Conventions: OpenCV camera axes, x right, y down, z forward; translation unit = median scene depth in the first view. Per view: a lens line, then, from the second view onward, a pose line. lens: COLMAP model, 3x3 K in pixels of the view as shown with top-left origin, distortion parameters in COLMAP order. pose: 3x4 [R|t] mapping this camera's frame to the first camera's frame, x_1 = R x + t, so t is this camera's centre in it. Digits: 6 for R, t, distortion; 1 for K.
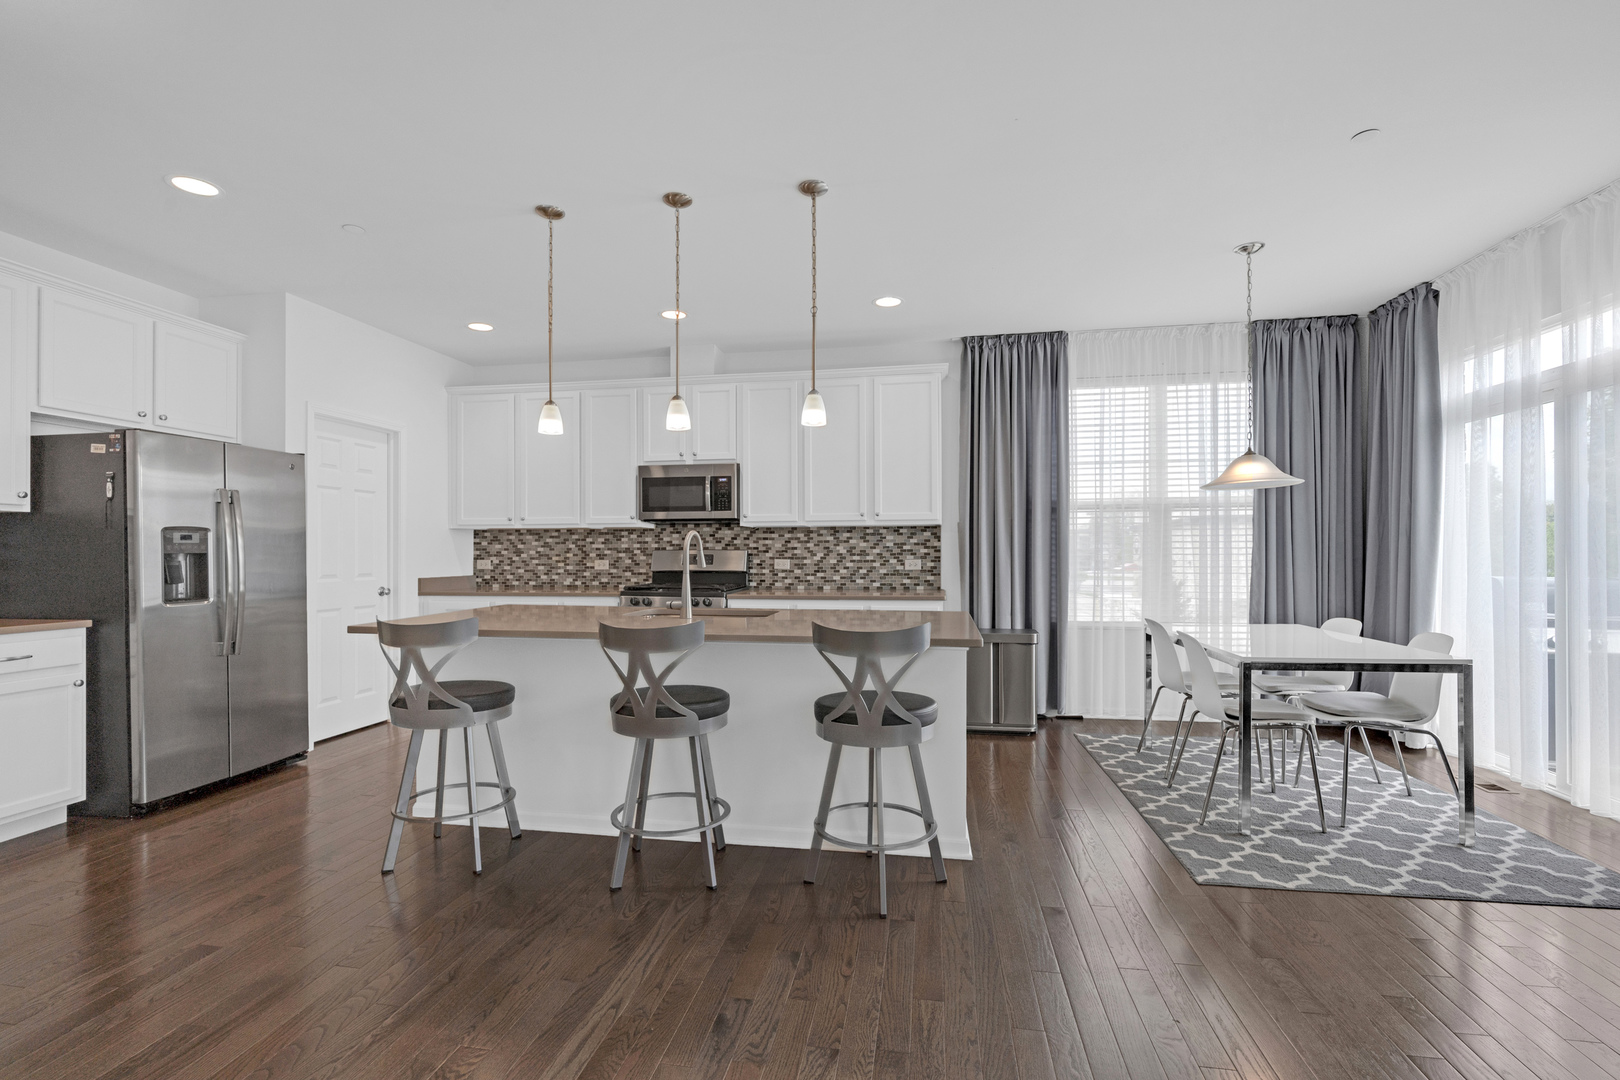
lens RADIAL K [[718.3, 0, 818.0], [0, 718.3, 547.7], [0, 0, 1]] dist [-0.004488, -0.000320]
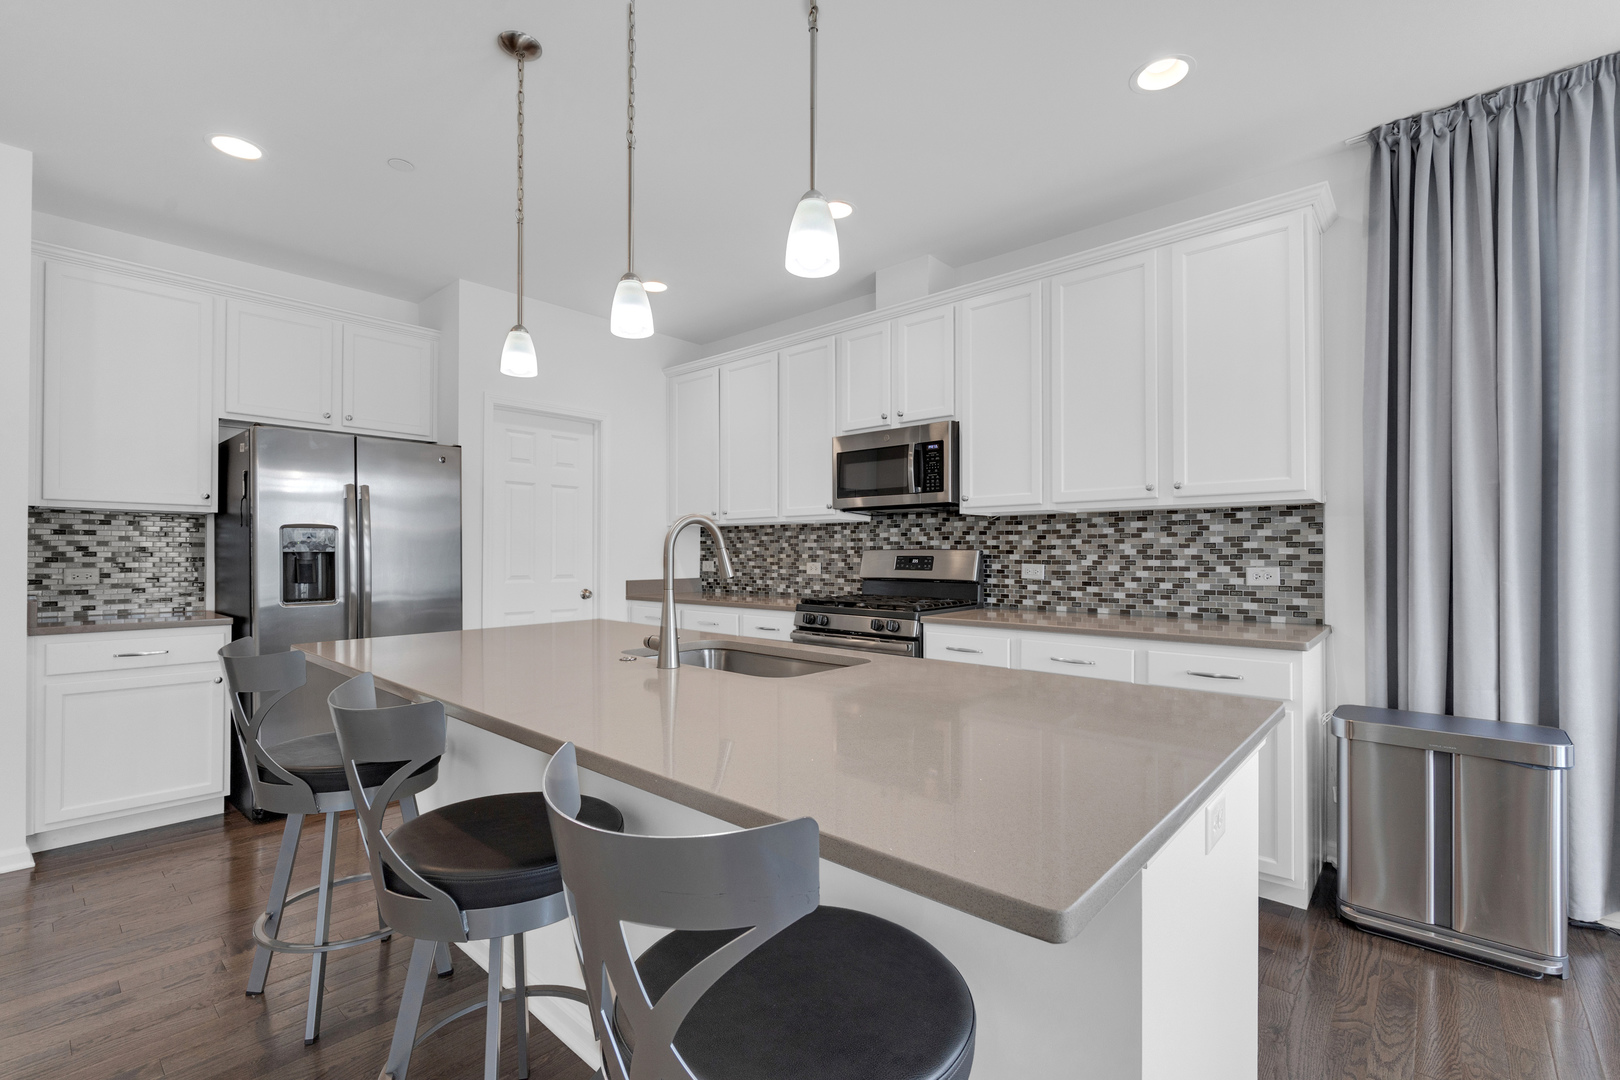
lens RADIAL K [[718.3, 0, 818.0], [0, 718.3, 547.7], [0, 0, 1]] dist [-0.004488, -0.000320]
pose [[0.848240, -0.001160, -0.529611, 0.133531], [-0.000025, 0.999998, -0.002230, 0.002889], [0.529613, 0.001905, 0.848238, 0.353196]]
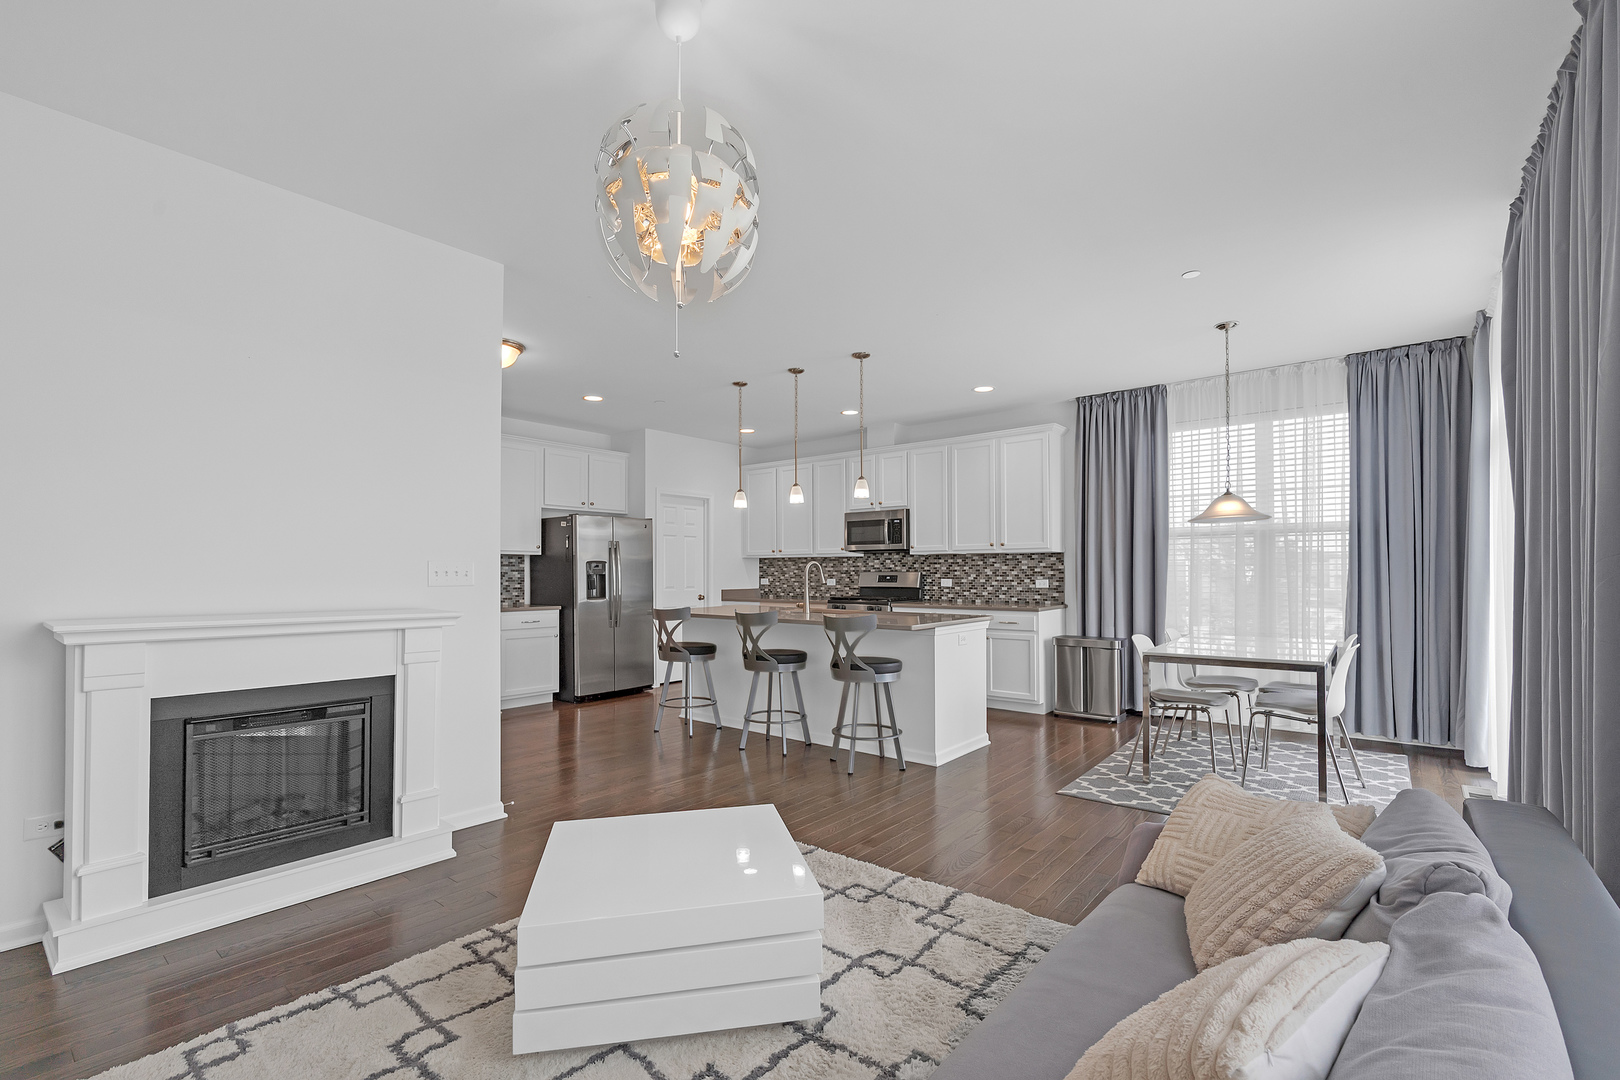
lens RADIAL K [[727.4, 0, 807.6], [0, 727.4, 565.4], [0, 0, 1]] dist [-0.002524, 0.000021]
pose [[0.864405, -0.004365, -0.502777, 0.413138], [0.003445, 0.999990, -0.002758, -0.006040], [0.502784, 0.000652, 0.864412, -0.290953]]
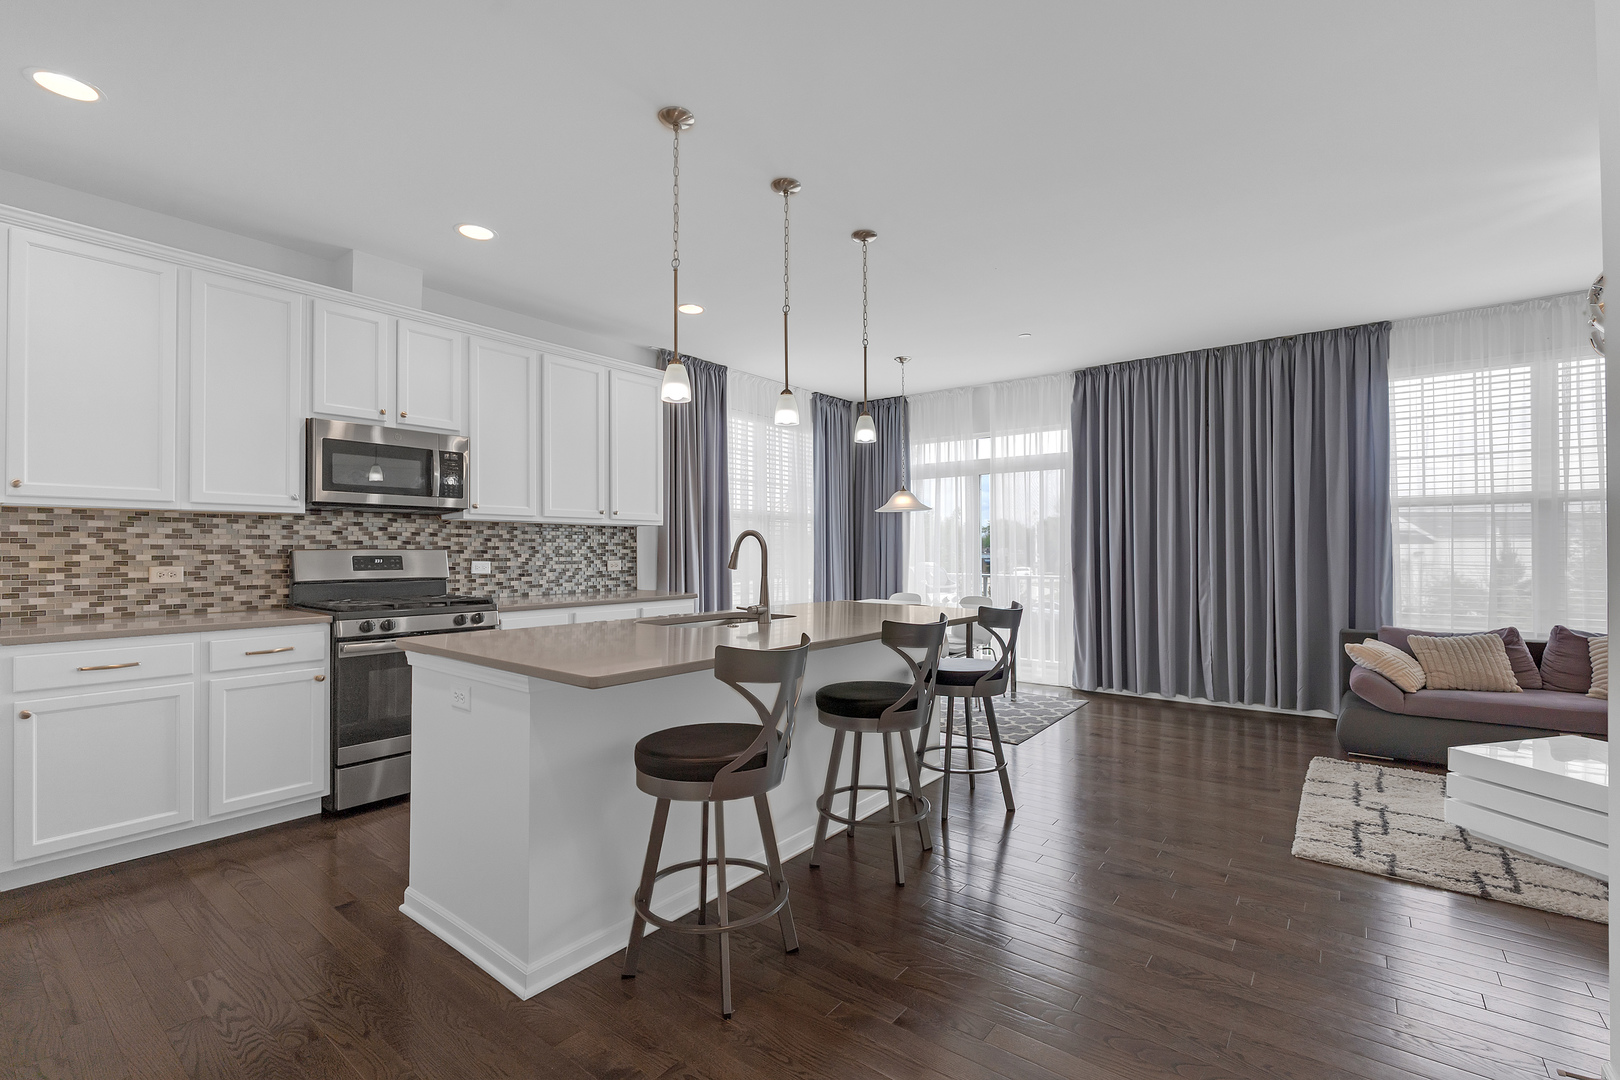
lens RADIAL K [[712.0, 0, 801.9], [0, 712.0, 543.6], [0, 0, 1]] dist [-0.011841, 0.000173]
pose [[0.477539, 0.010979, 0.878542, -0.594716], [-0.007864, 0.999935, -0.008221, -0.000226], [-0.878575, -0.002983, 0.477595, 0.313078]]
